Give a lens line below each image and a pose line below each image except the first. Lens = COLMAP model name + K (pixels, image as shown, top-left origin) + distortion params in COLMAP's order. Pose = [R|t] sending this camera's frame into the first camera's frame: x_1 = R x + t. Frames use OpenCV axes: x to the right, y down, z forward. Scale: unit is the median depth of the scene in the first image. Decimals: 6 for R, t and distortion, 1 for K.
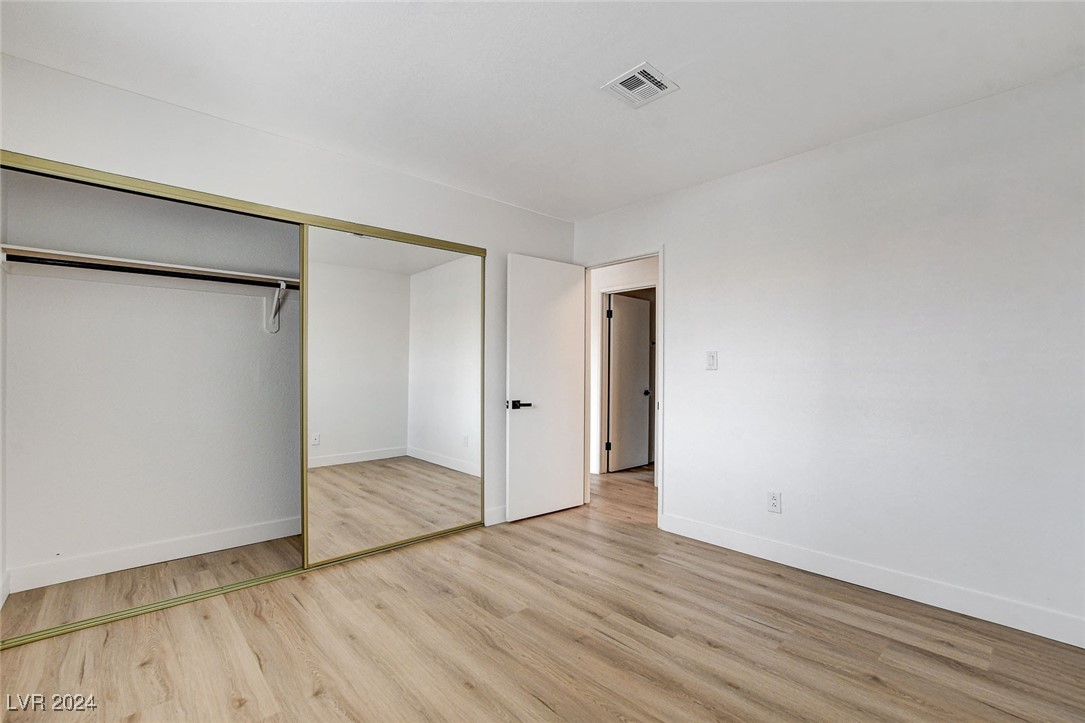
lens RADIAL K [[477.5, 0, 544.0], [0, 477.5, 374.2], [0, 0, 1]] dist [-0.011760, 0.000060]
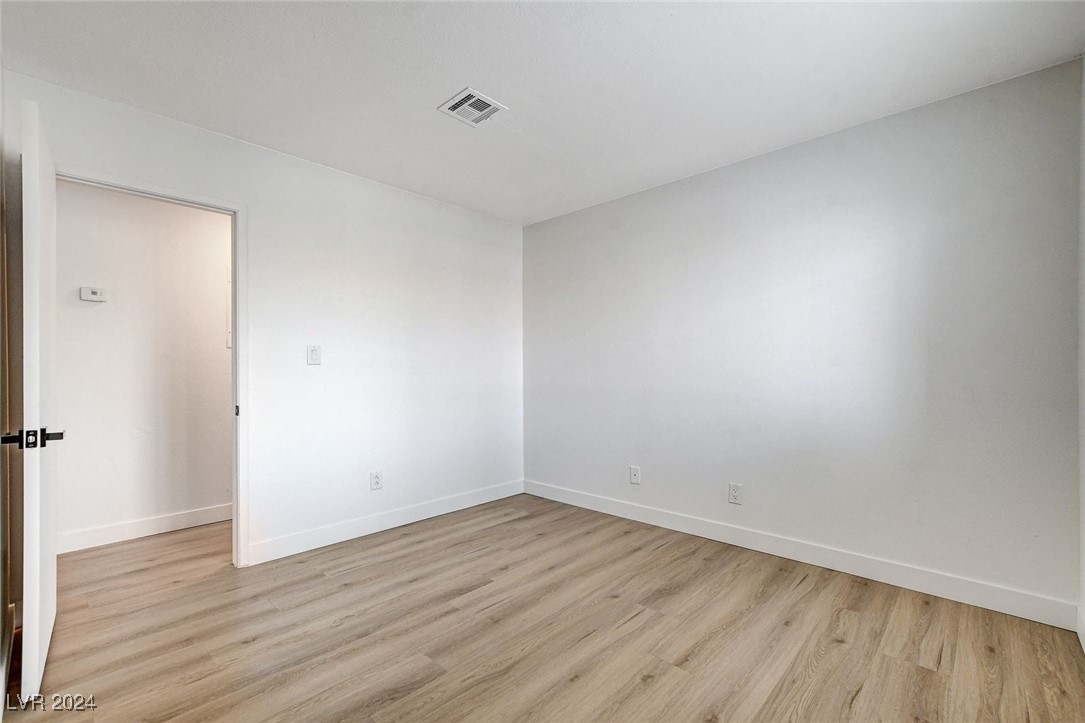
lens RADIAL K [[472.5, 0, 542.5], [0, 472.5, 361.5], [0, 0, 1]] dist [0.001995, 0.000296]
pose [[-0.069009, 0.015059, 0.997502, -0.899171], [0.009265, 0.999853, -0.014453, 0.001893], [-0.997573, 0.008244, -0.069138, 0.879860]]
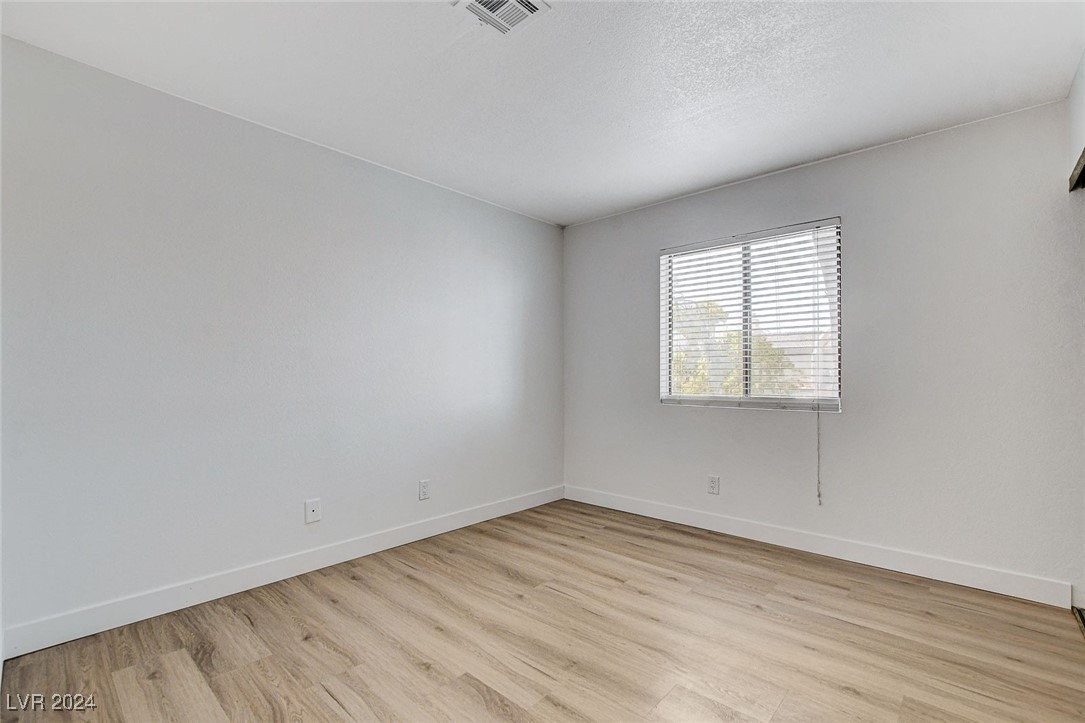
lens RADIAL K [[477.5, 0, 544.0], [0, 477.5, 374.2], [0, 0, 1]] dist [-0.011760, 0.000060]
pose [[-0.996083, -0.005147, -0.088268, 0.191987], [-0.005249, 0.999986, 0.000928, 0.007396], [0.088262, 0.001388, -0.996096, 1.728991]]
